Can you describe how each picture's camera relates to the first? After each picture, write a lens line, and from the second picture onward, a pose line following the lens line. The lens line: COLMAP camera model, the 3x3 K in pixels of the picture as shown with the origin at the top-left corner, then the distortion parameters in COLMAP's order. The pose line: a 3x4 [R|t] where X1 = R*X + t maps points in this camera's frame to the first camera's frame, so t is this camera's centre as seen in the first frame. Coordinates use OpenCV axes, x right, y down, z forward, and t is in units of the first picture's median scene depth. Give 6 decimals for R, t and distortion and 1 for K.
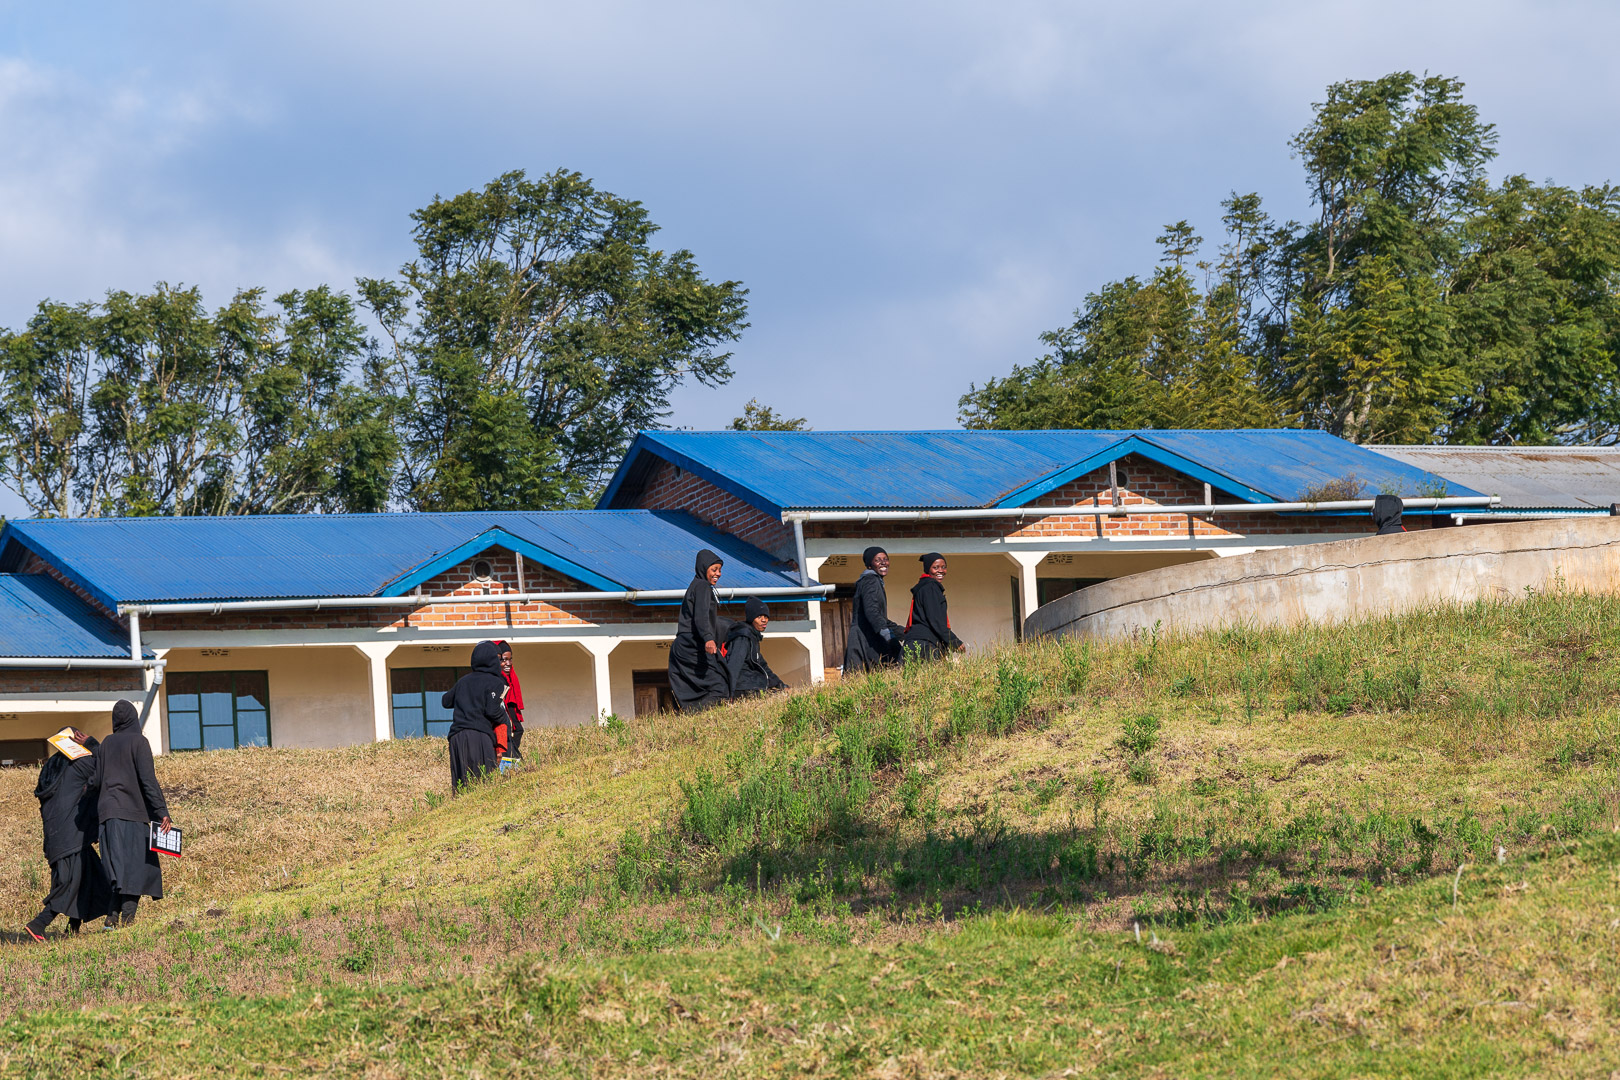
lens RADIAL K [[7484.8, 0, 810.1], [0, 7484.8, 540.2], [0, 0, 1]] dist [-0.388885, 0.000000]
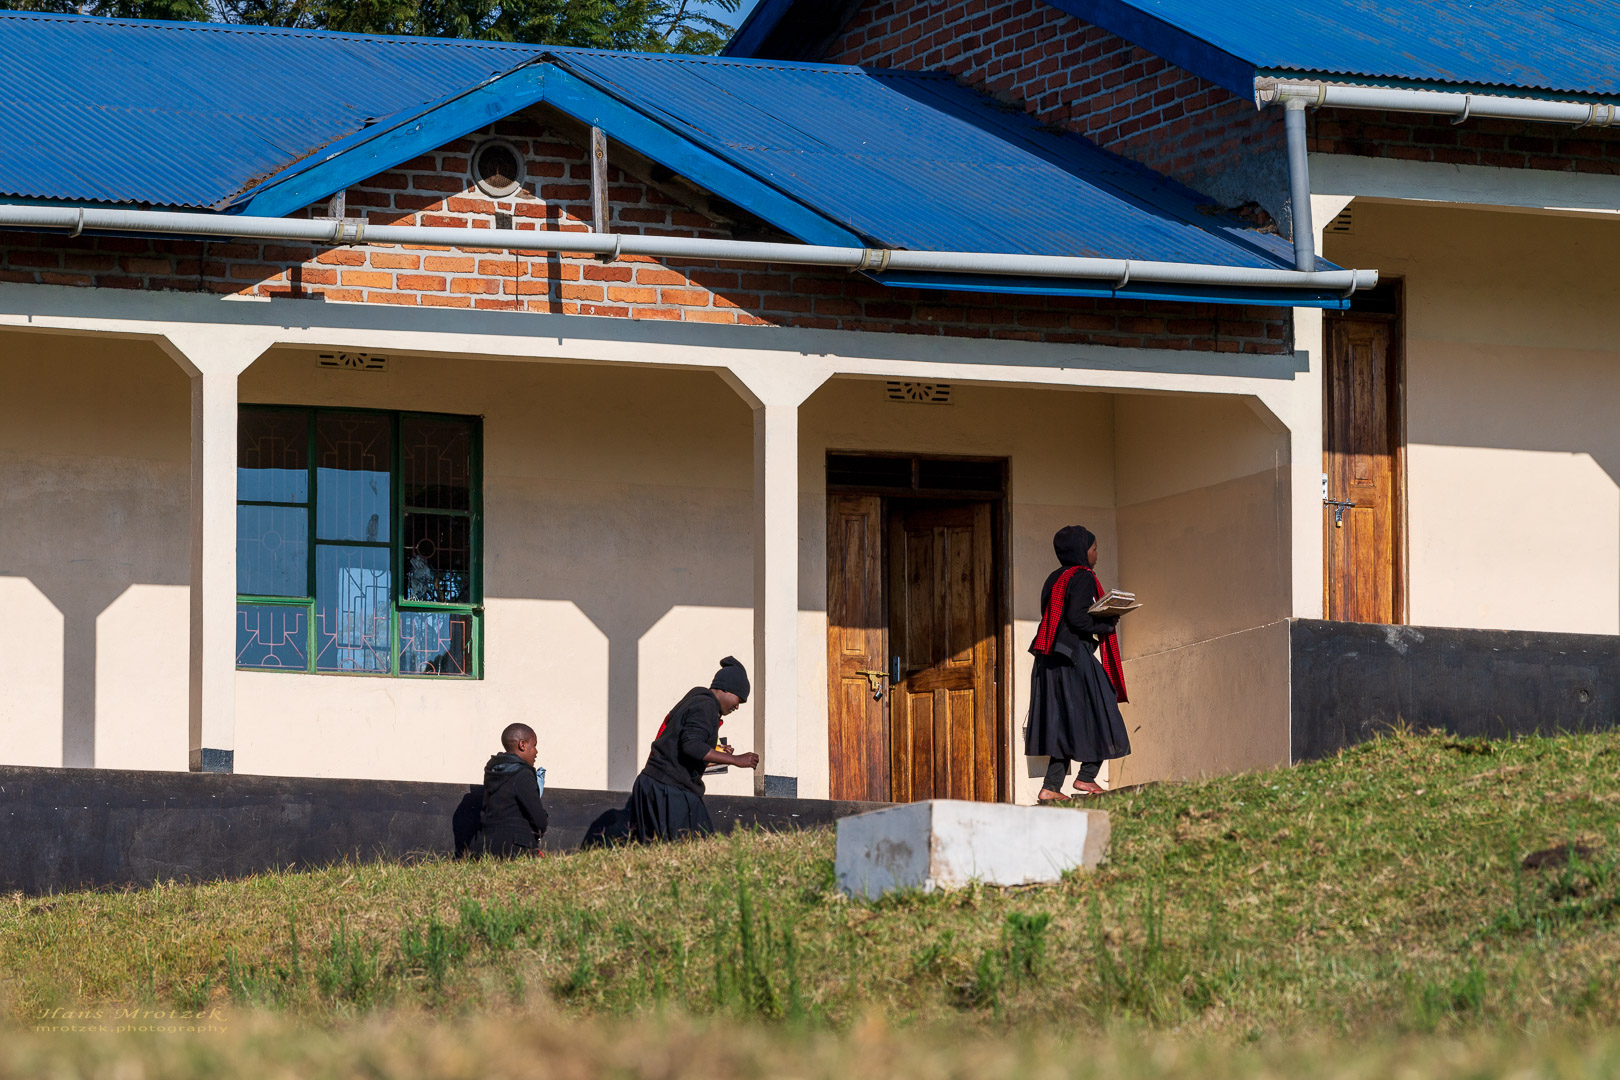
lens RADIAL K [[9324.4, 0, 810.1], [0, 9324.4, 539.5], [0, 0, 1]] dist [-0.299093, 0.000000]
pose [[0.996884, 0.069929, 0.036511, -0.043897], [-0.070773, 0.997242, 0.022344, 0.011344], [-0.034848, -0.024859, 0.999083, 0.511560]]
